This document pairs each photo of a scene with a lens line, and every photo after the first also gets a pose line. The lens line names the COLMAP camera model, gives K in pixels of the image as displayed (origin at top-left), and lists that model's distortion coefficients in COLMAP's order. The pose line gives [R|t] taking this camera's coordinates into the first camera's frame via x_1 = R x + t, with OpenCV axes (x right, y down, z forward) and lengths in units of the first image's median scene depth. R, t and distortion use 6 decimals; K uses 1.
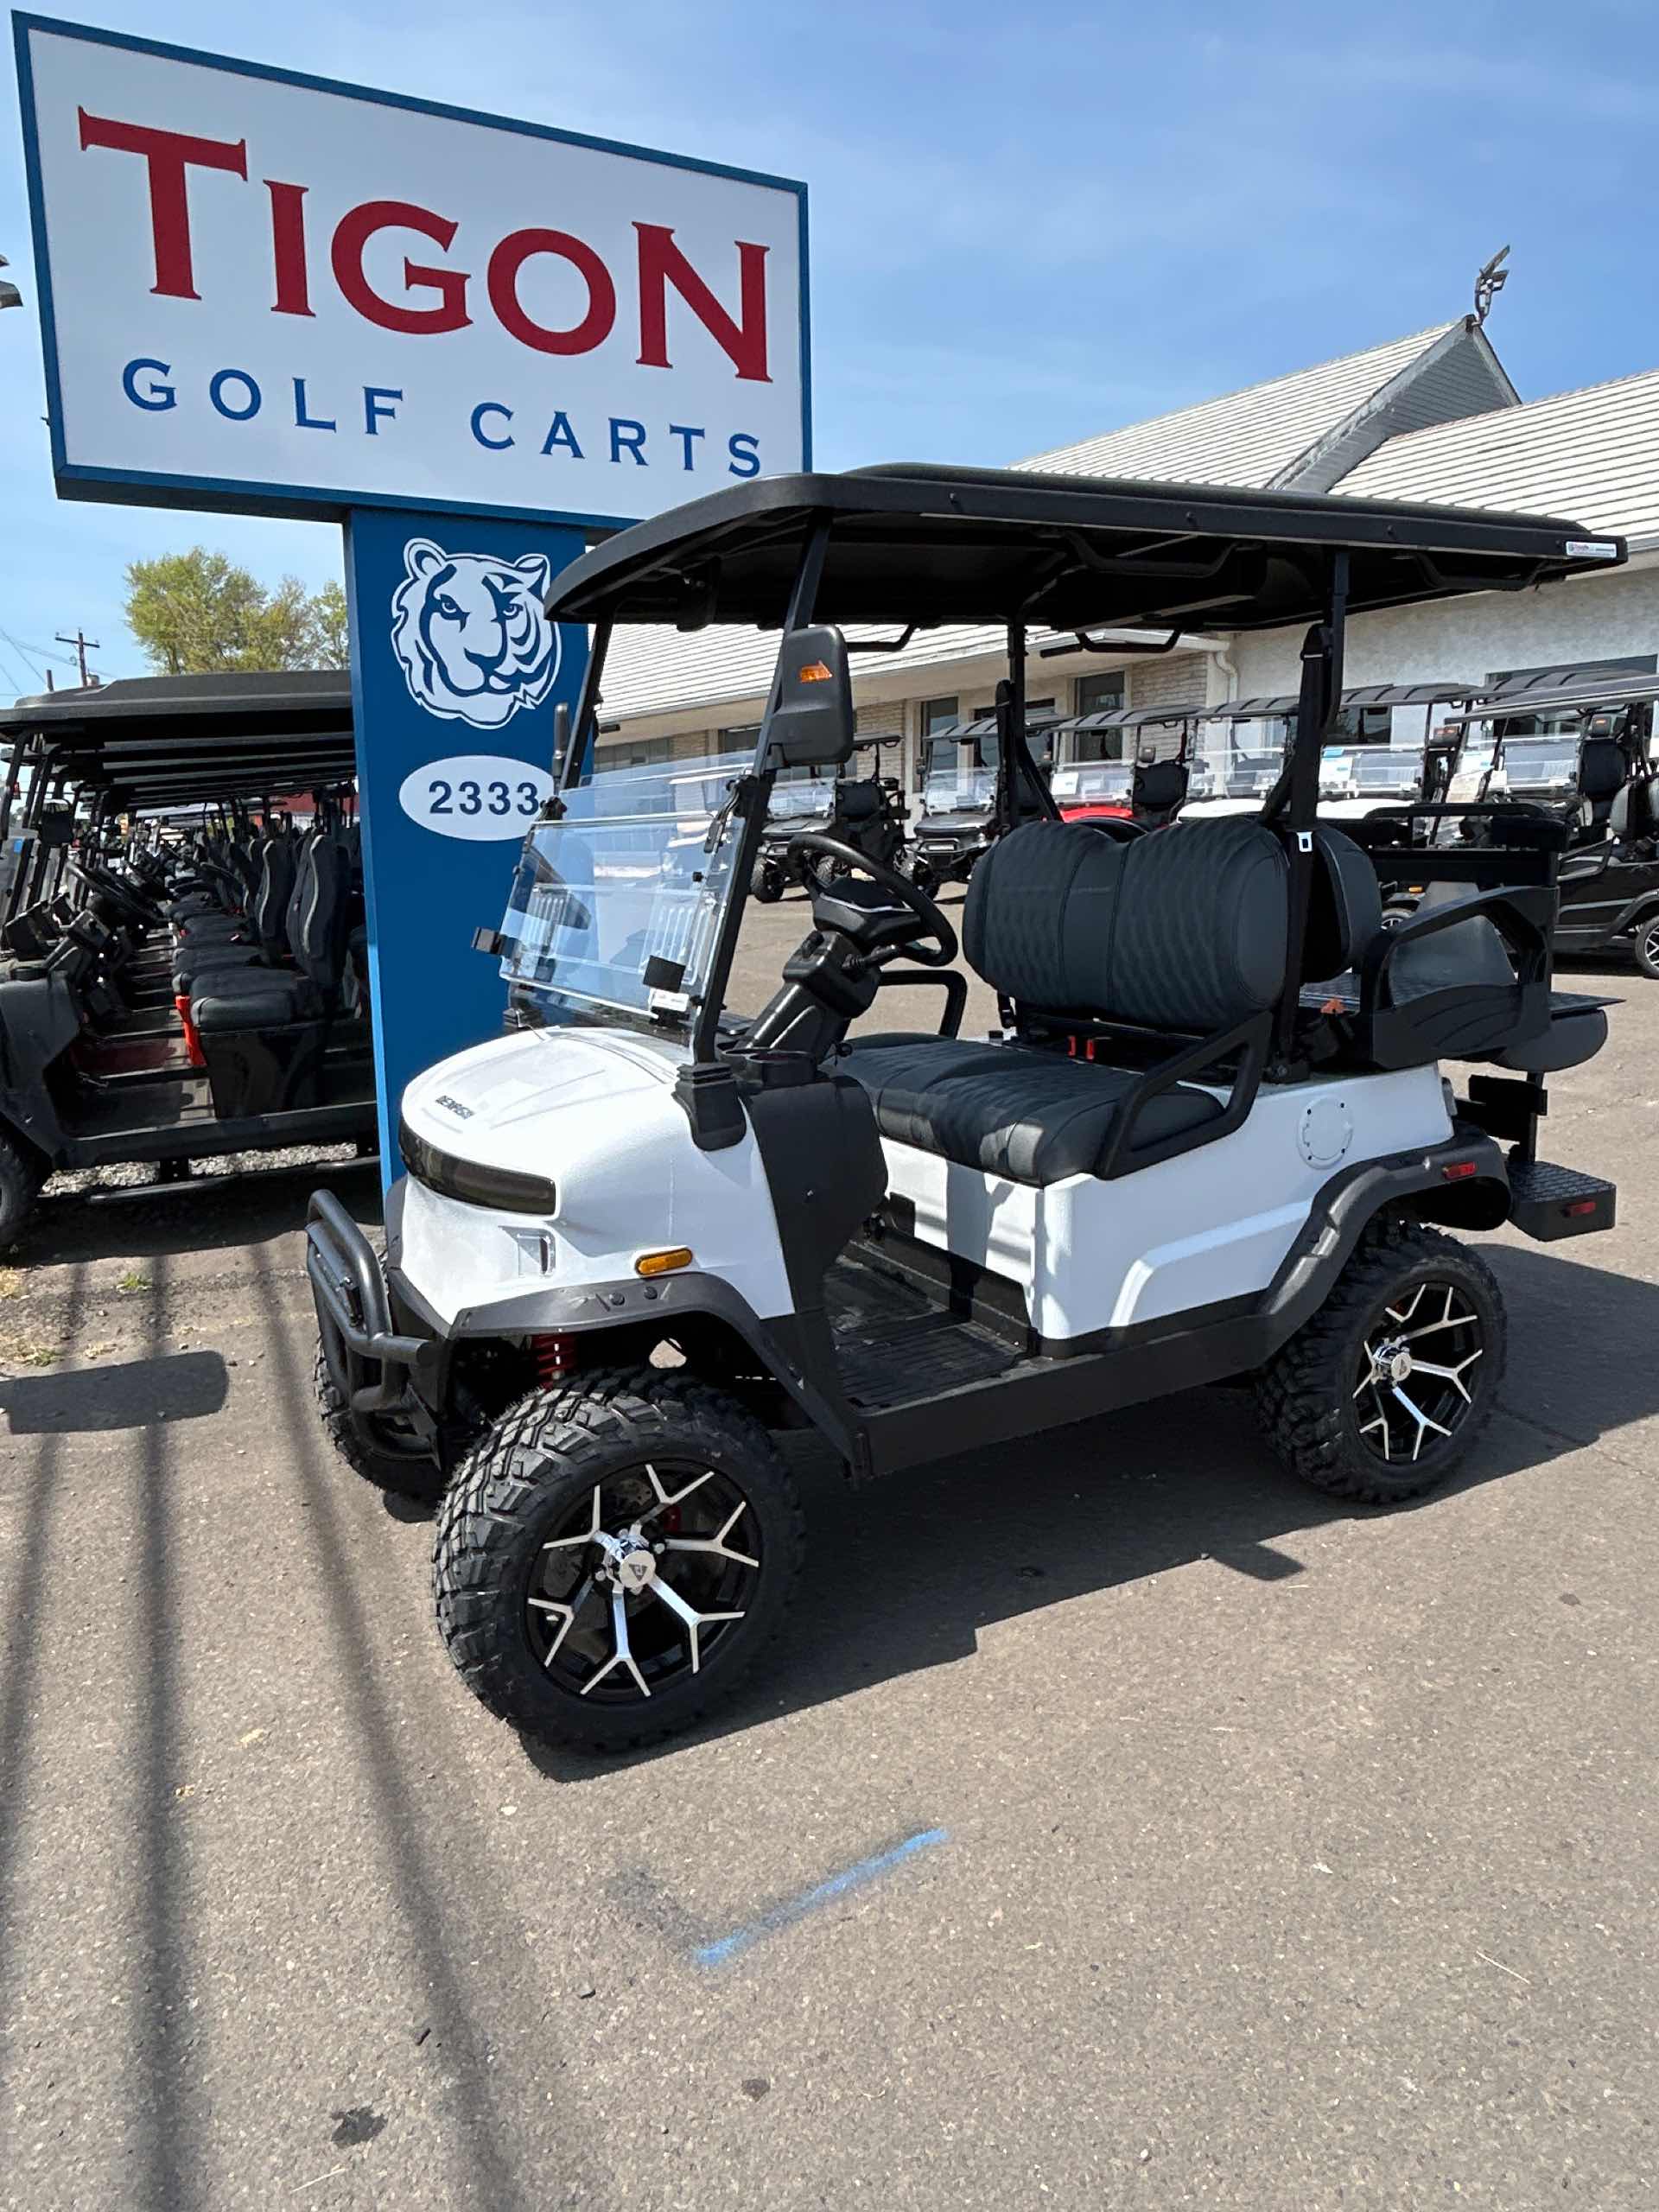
lens RADIAL K [[1524.2, 0, 835.6], [0, 1524.2, 1115.6], [0, 0, 1]] dist [-0.003916, 0.008079]
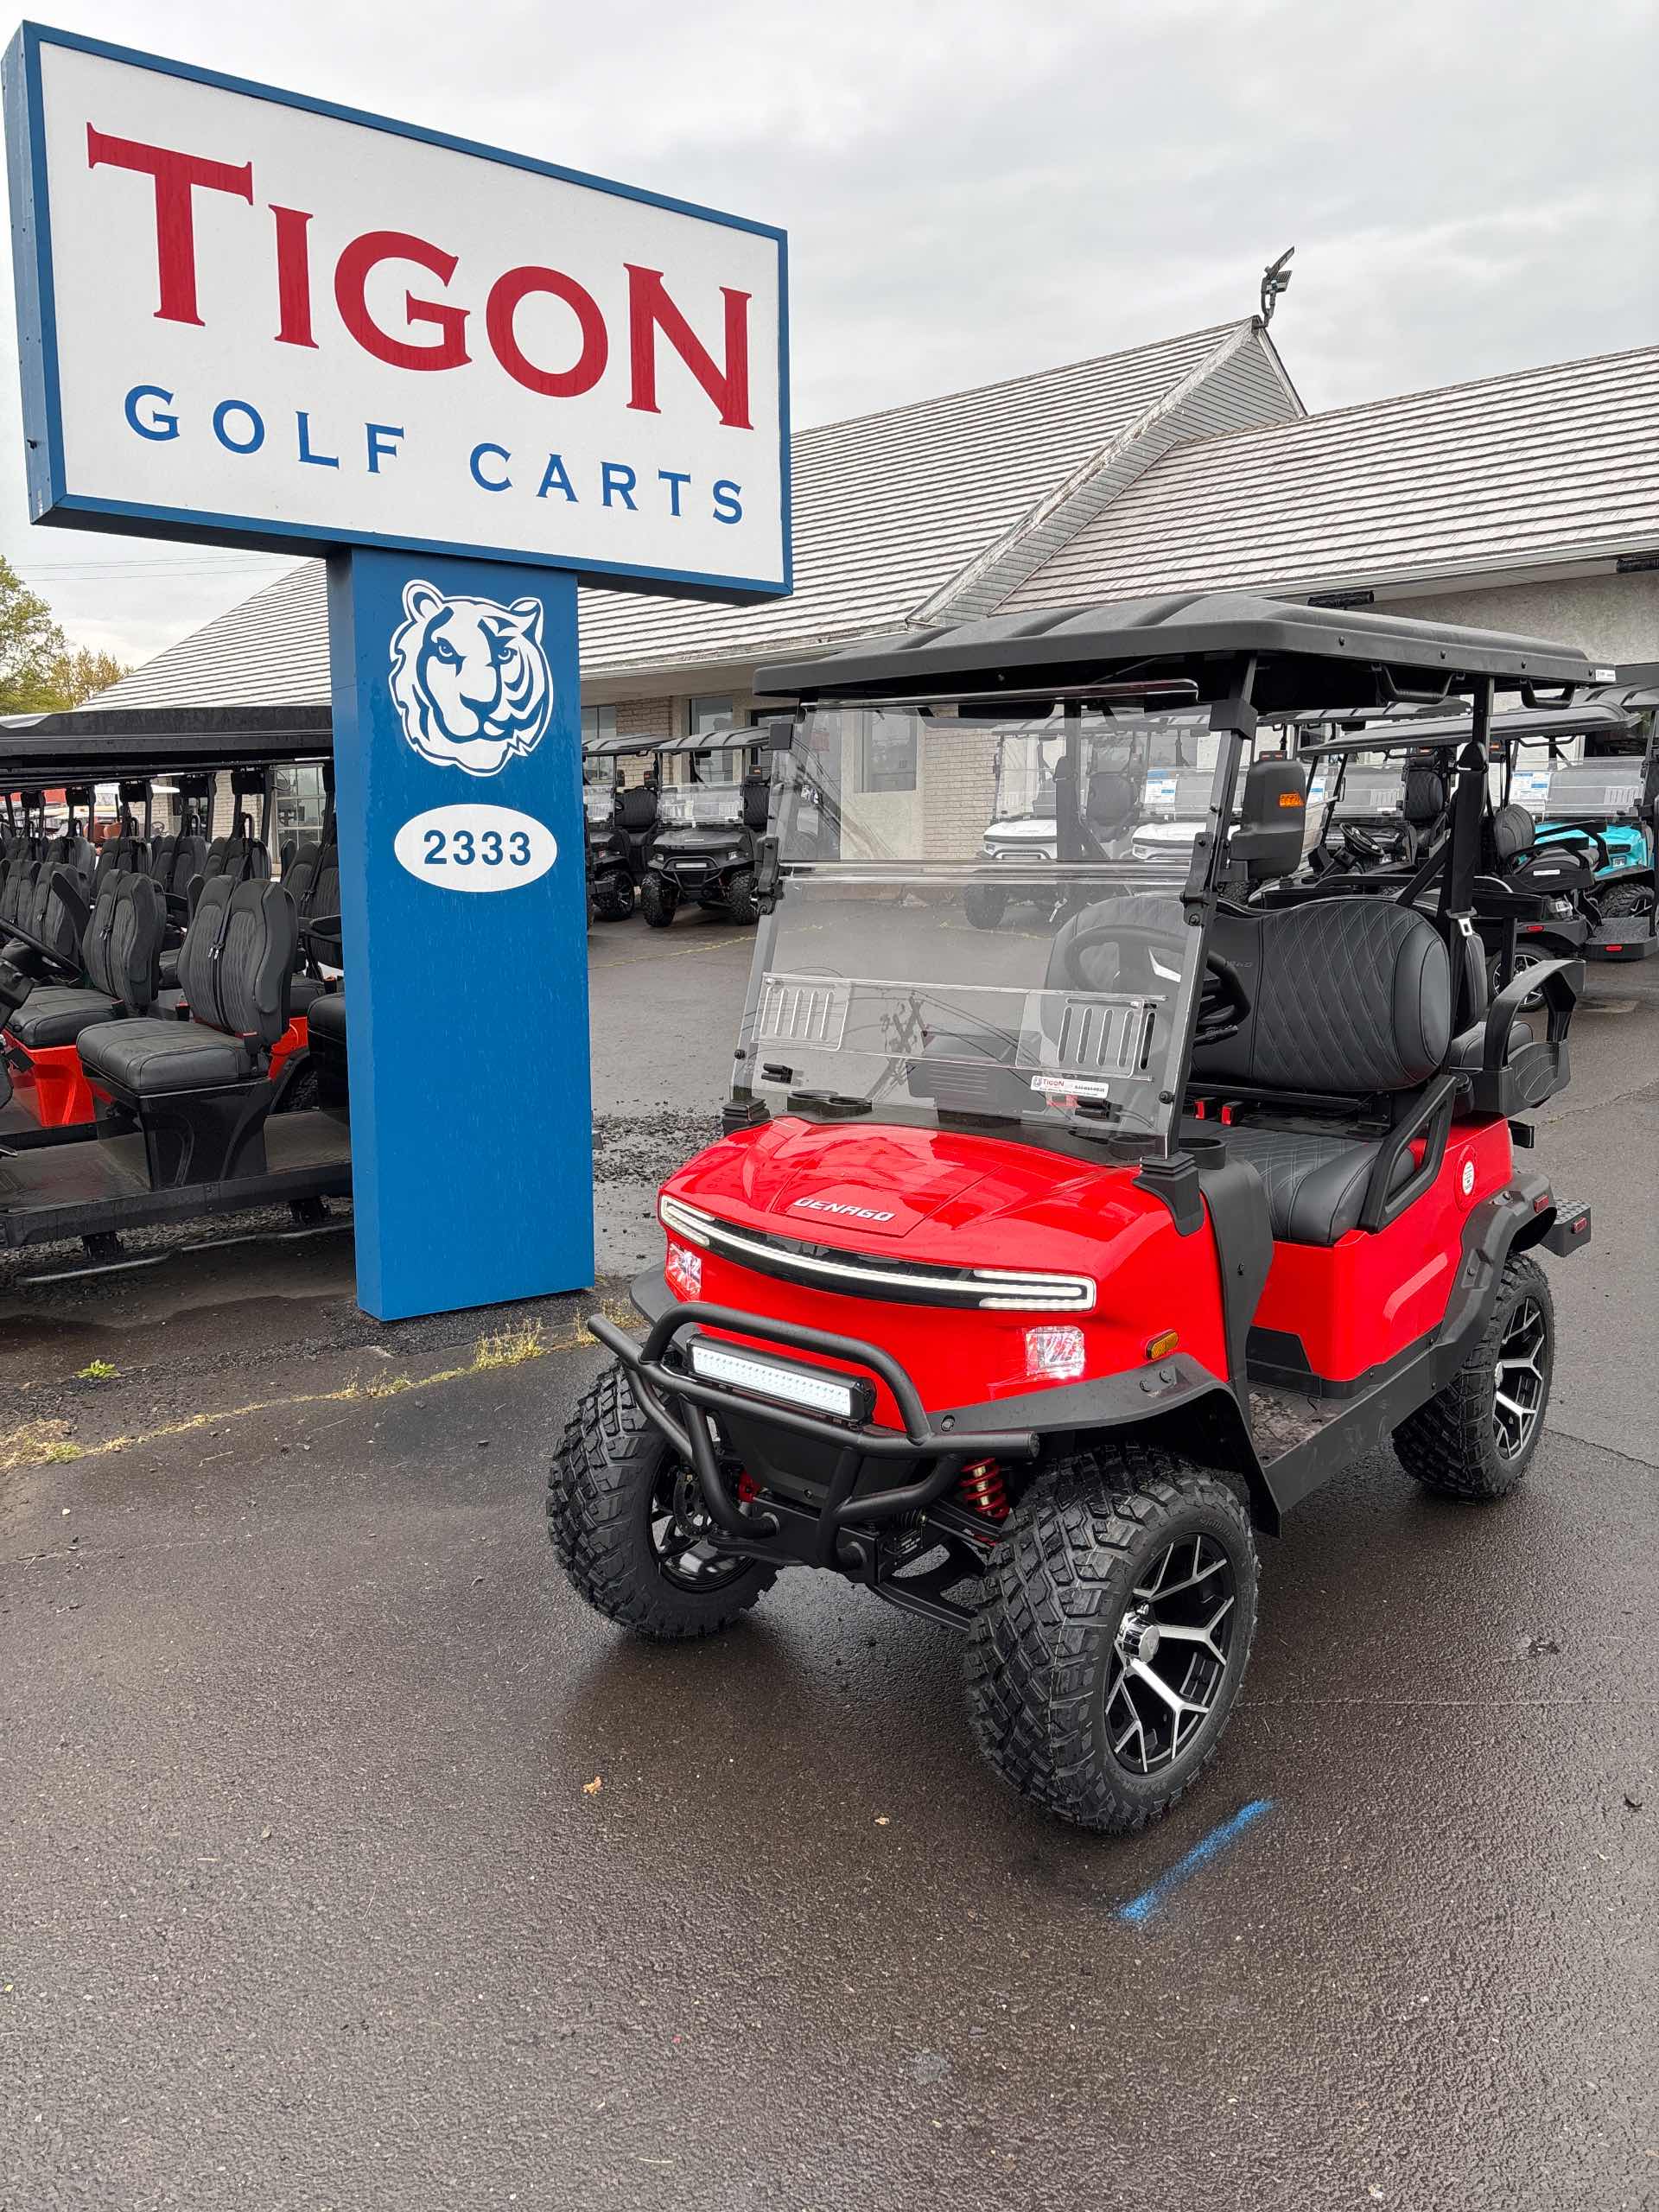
lens RADIAL K [[1751.3, 0, 825.6], [0, 1751.3, 1097.7], [0, 0, 1]] dist [0.044790, -0.016079]
pose [[0.982975, -0.015967, 0.183043, -0.223190], [0.021569, 0.999357, -0.028656, -0.014552], [-0.182468, 0.032116, 0.982687, -0.125285]]
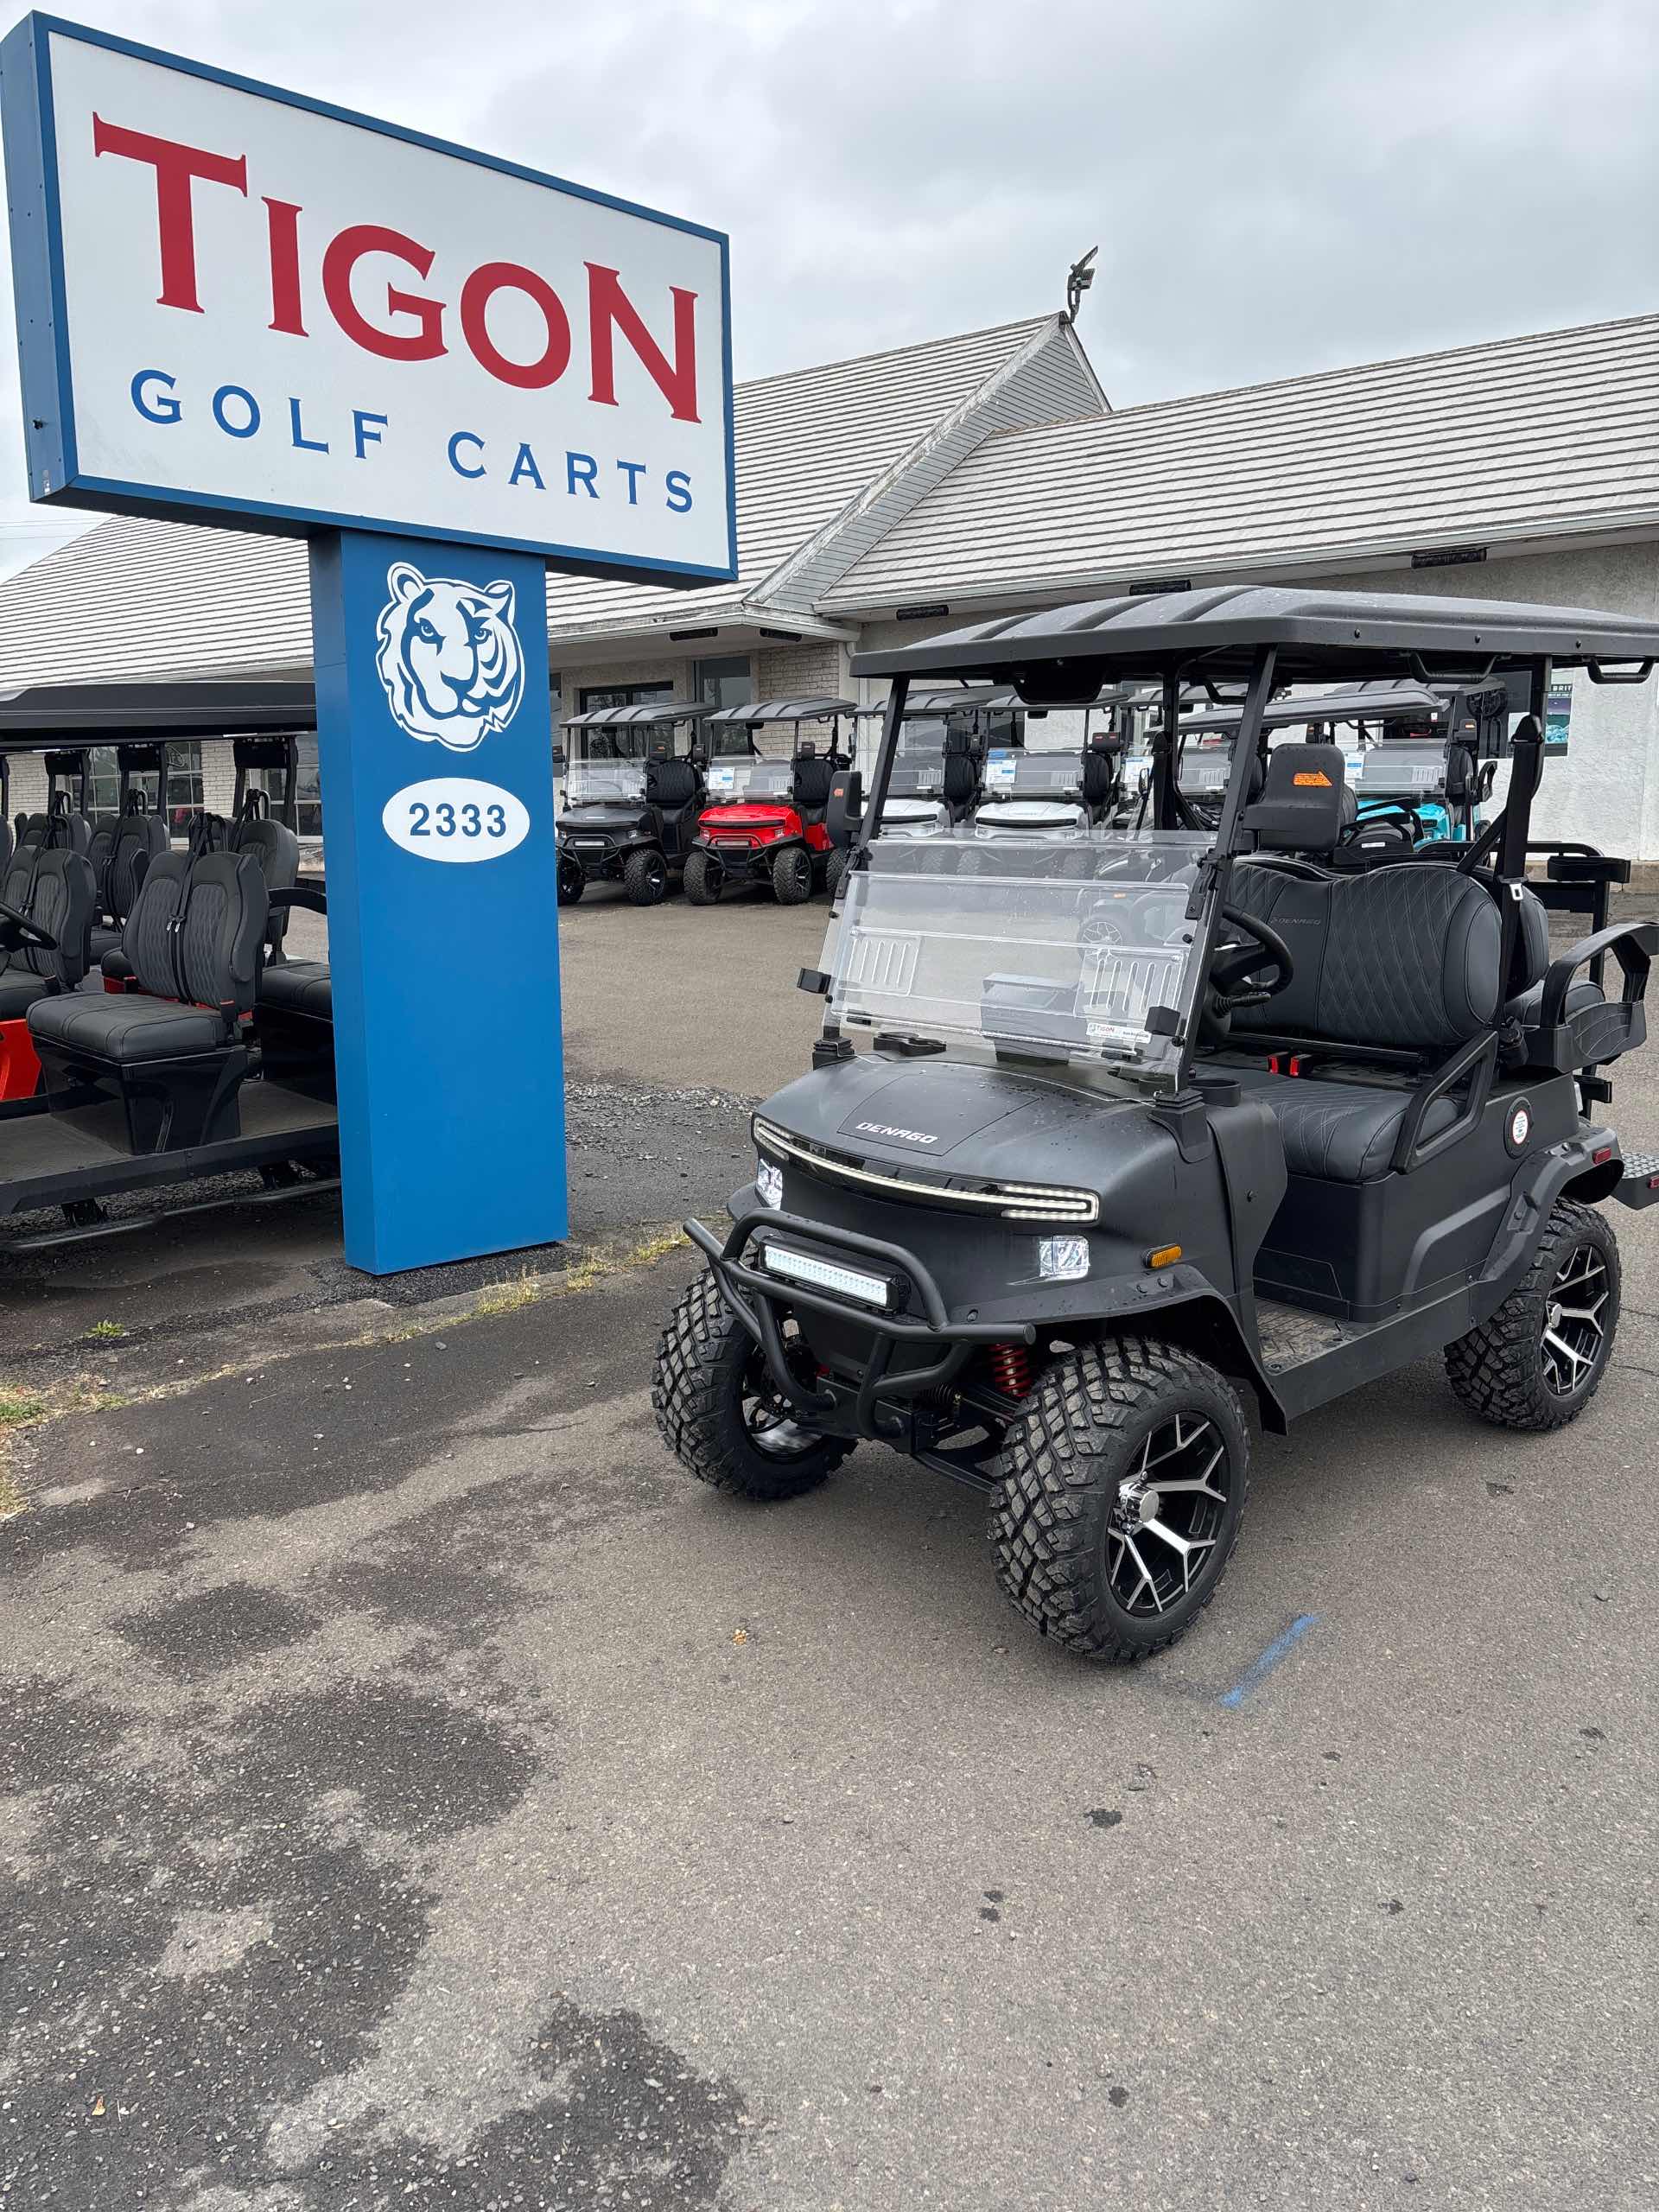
lens RADIAL K [[1756.0, 0, 825.4], [0, 1756.0, 1103.0], [0, 0, 1]] dist [0.050179, -0.024474]
pose [[0.952418, -0.039433, 0.302234, -0.363703], [0.044966, 0.998924, -0.011370, 0.002279], [-0.301461, 0.024419, 0.953166, -0.179474]]
